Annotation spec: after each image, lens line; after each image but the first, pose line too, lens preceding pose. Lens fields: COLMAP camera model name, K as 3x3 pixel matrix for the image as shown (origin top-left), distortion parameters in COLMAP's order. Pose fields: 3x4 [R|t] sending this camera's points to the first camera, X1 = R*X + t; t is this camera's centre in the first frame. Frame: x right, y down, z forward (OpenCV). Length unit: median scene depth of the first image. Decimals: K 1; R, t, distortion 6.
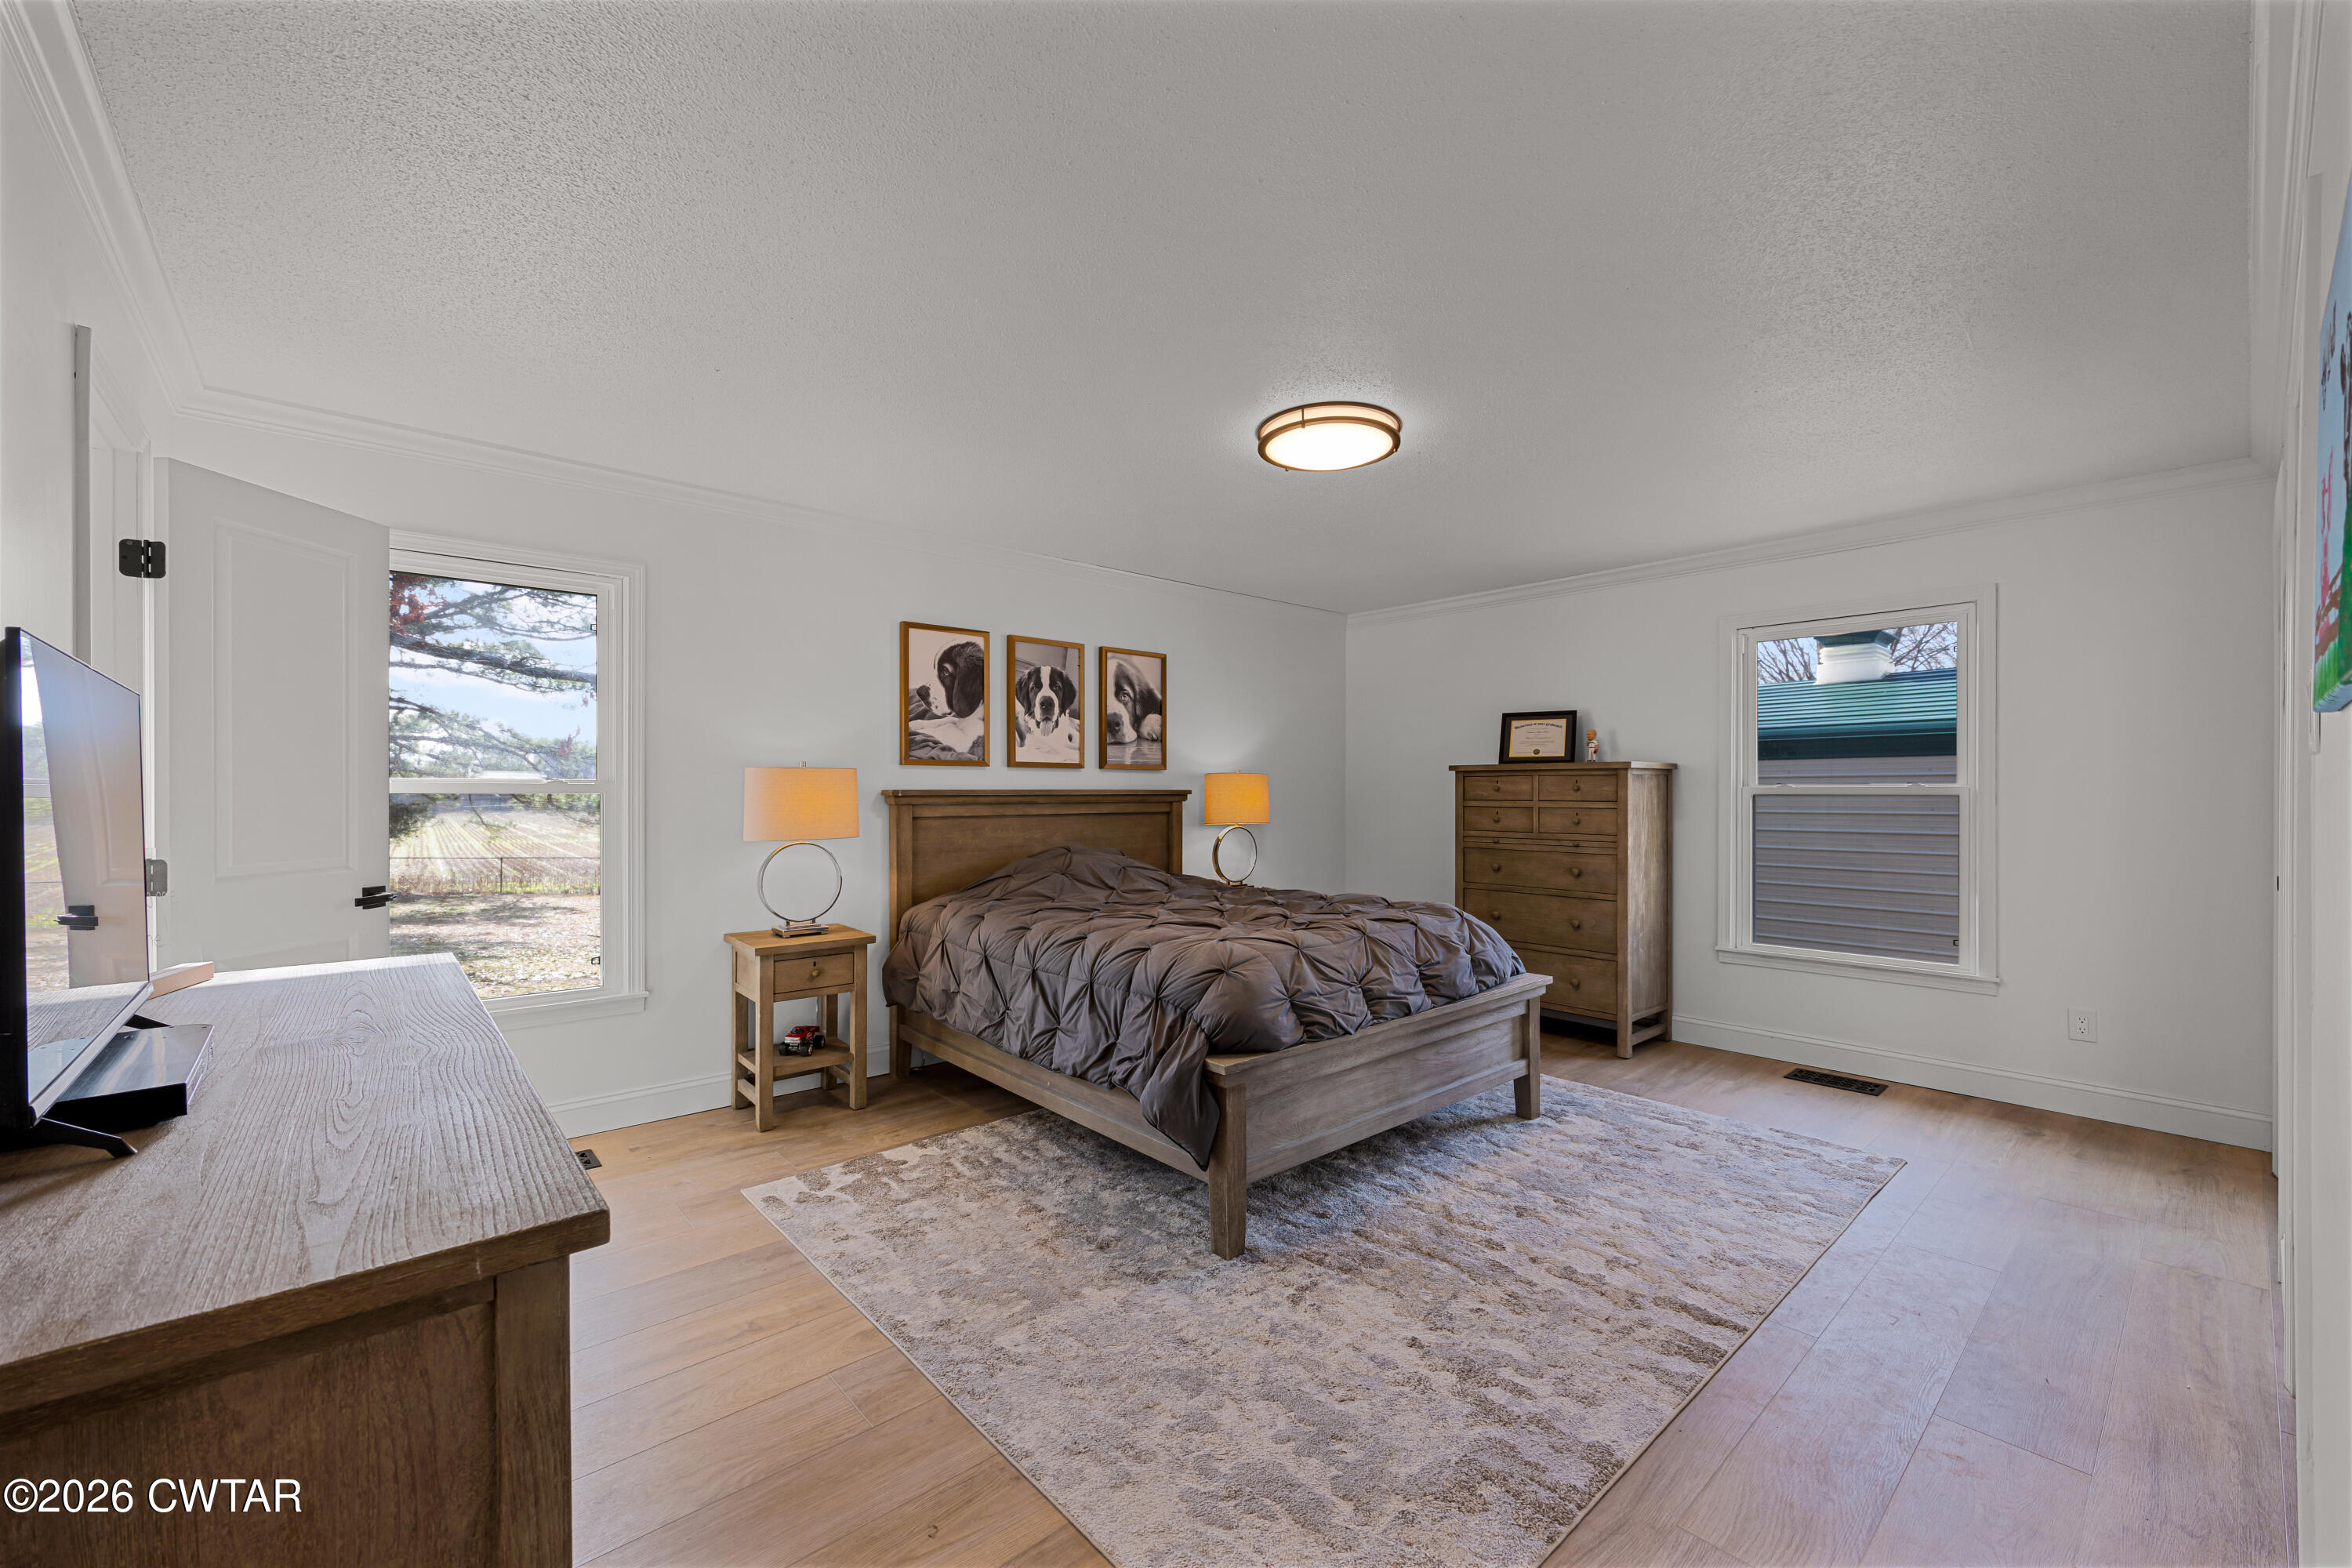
lens RADIAL K [[946.3, 0, 1183.5], [0, 946.3, 792.6], [0, 0, 1]] dist [-0.002181, 0.000471]
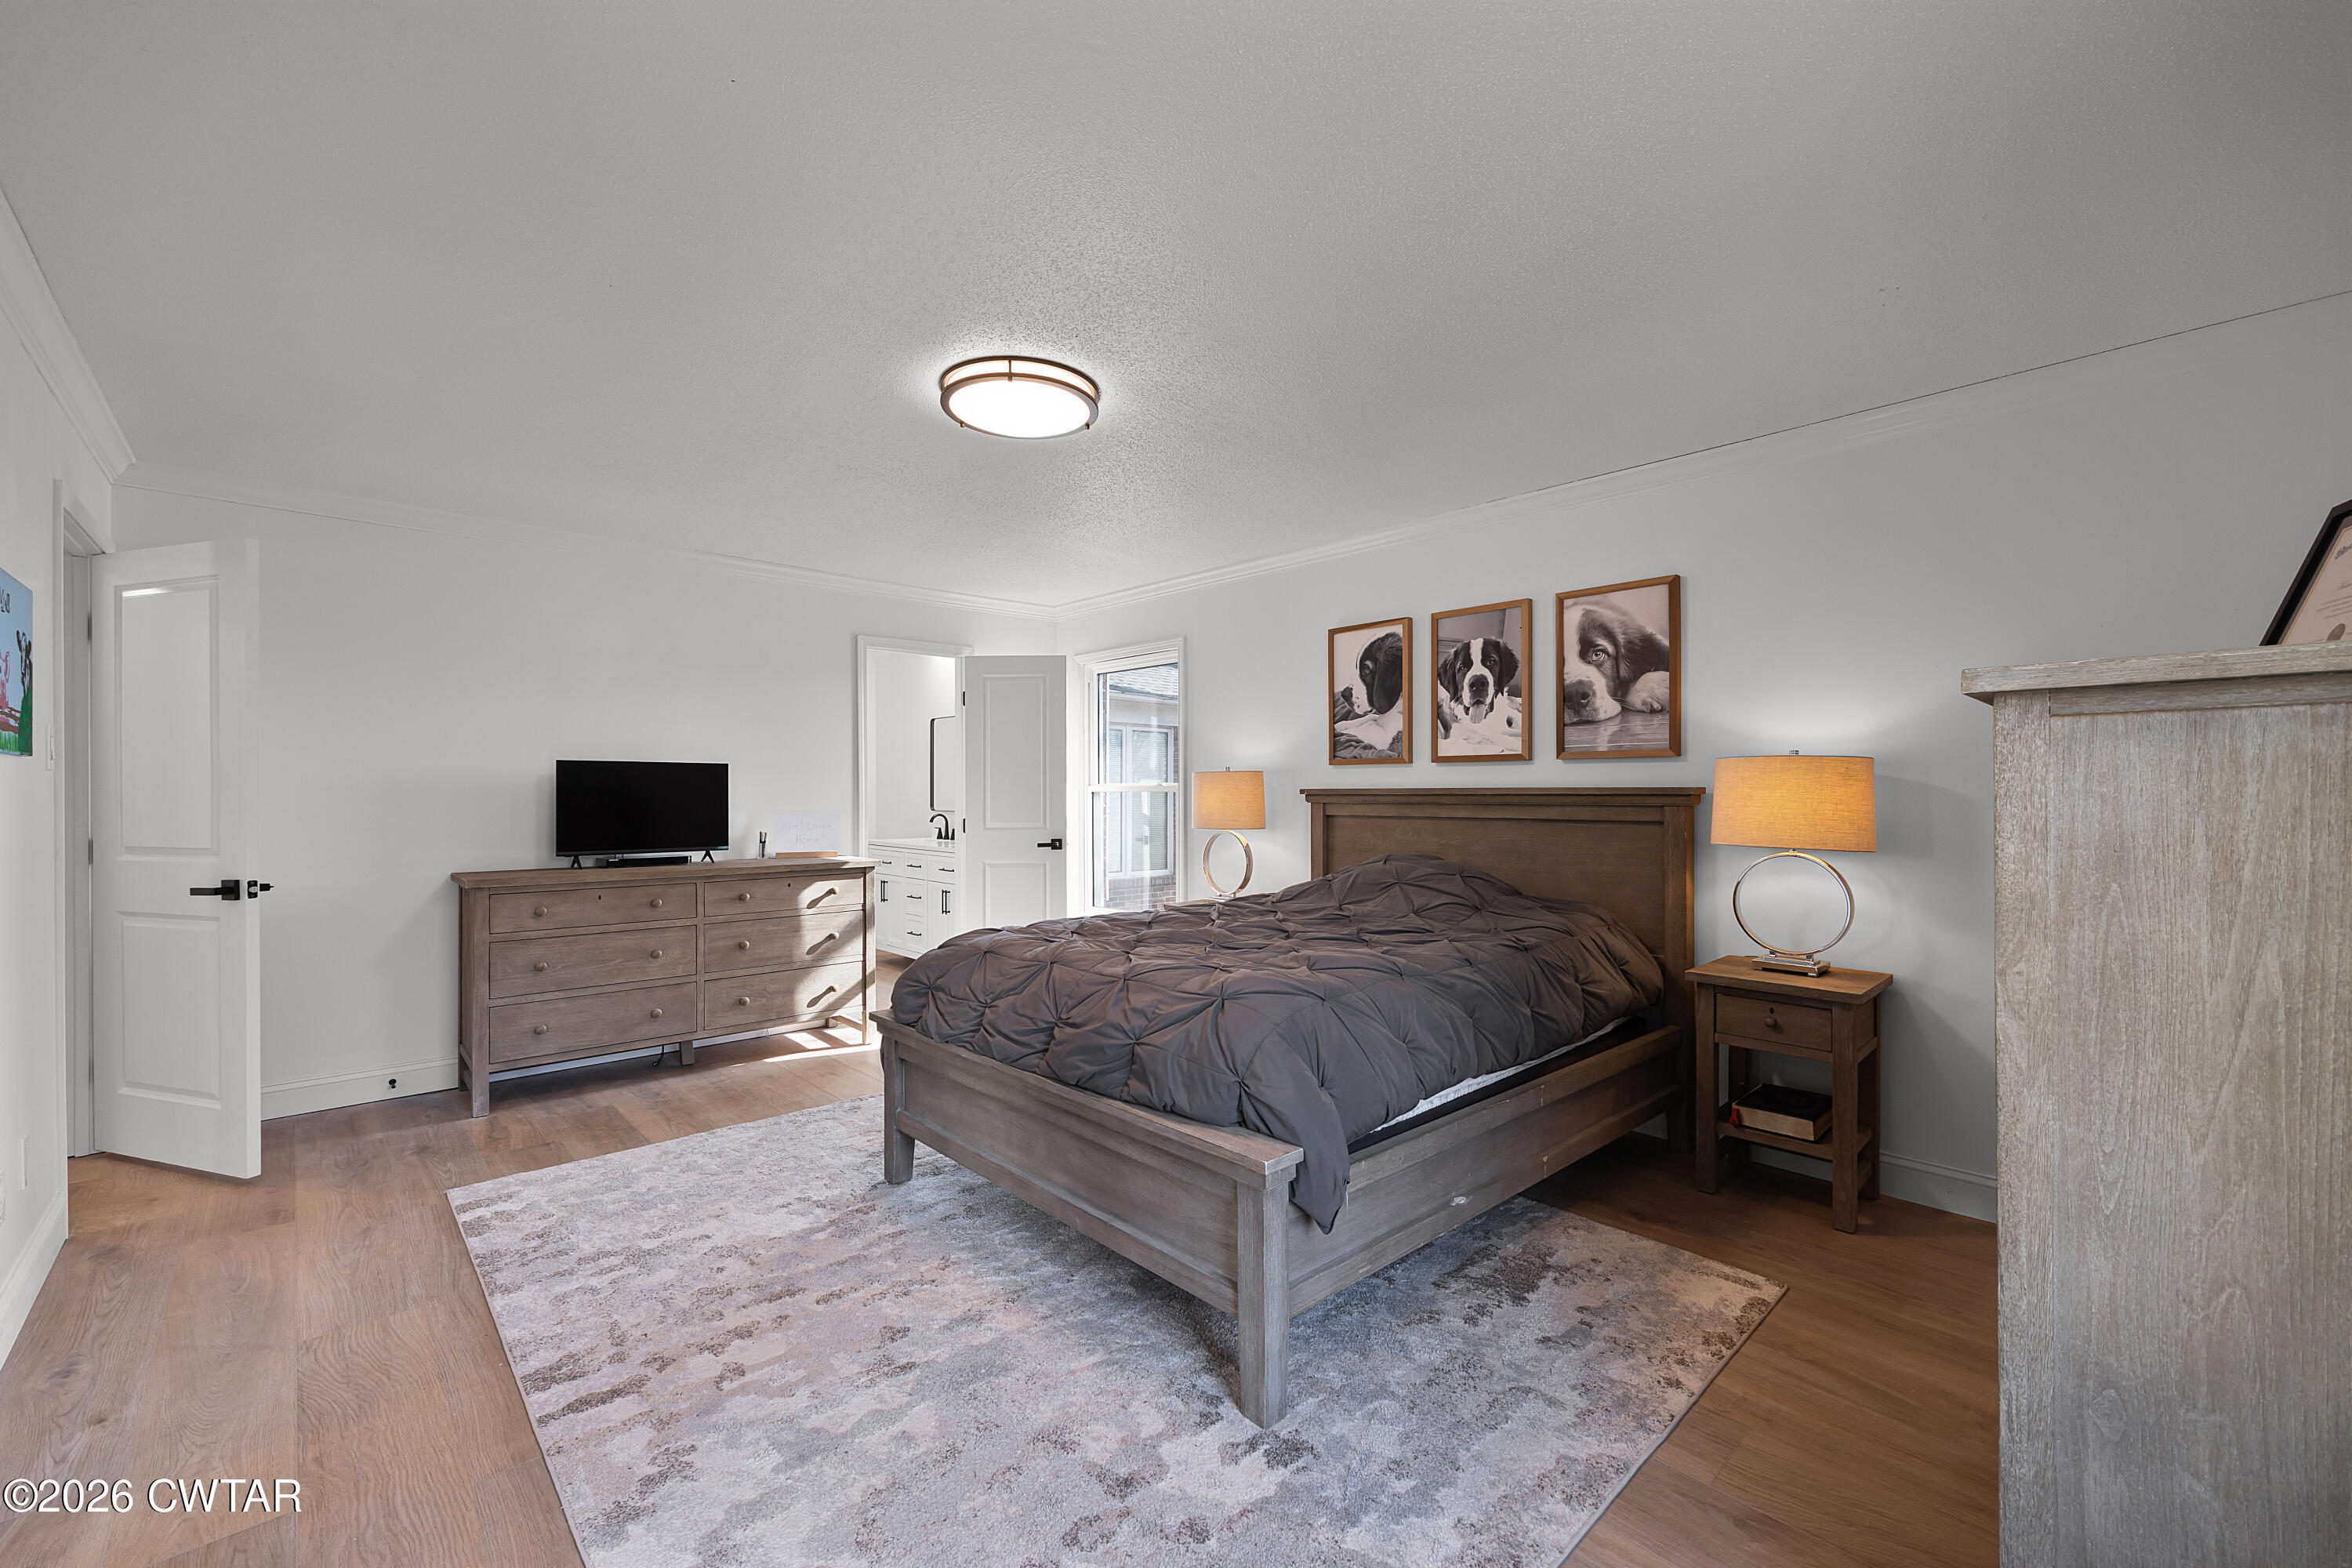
lens RADIAL K [[946.3, 0, 1183.5], [0, 946.3, 792.6], [0, 0, 1]] dist [-0.002181, 0.000471]
pose [[0.026539, 0.002395, -0.999645, 0.694899], [0.000306, 0.999997, 0.002404, -0.001142], [0.999648, -0.000370, 0.026539, 0.741227]]
